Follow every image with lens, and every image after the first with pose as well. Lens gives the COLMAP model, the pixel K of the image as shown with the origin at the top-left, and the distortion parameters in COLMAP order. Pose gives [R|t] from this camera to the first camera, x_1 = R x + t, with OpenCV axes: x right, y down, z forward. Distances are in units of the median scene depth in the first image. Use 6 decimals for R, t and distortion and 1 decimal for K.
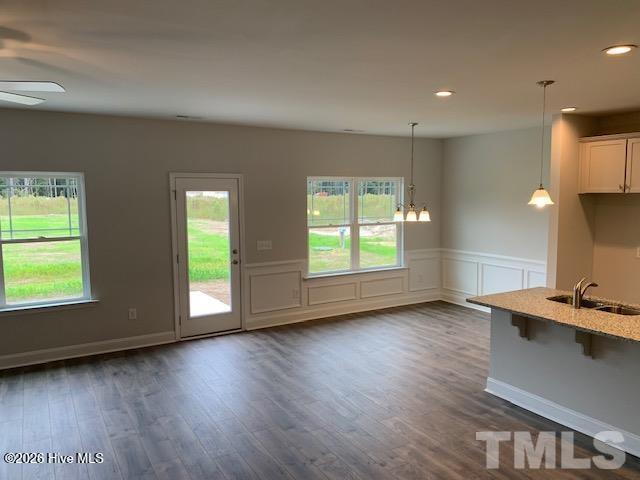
lens RADIAL K [[475.4, 0, 320.0], [0, 475.4, 240.0], [0, 0, 1]] dist [-0.024139, 0.001038]
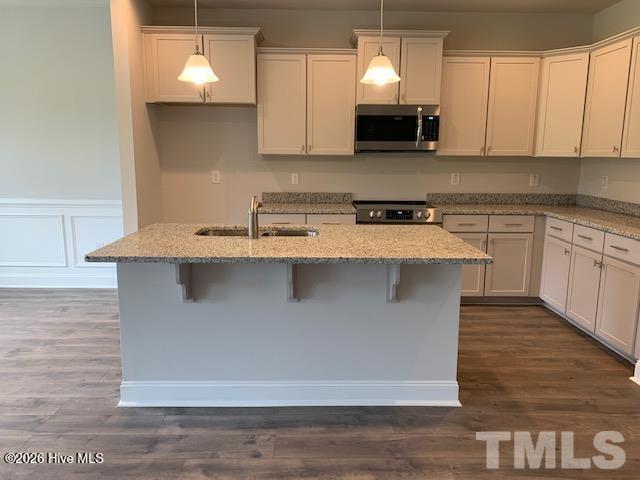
lens RADIAL K [[486.6, 0, 317.8], [0, 486.6, 231.7], [0, 0, 1]] dist [0.068970, -0.096576]
pose [[0.496192, -0.131945, 0.858128, -0.023014], [0.073254, 0.991223, 0.110052, 0.044128], [-0.865117, 0.008255, 0.501503, 0.394819]]
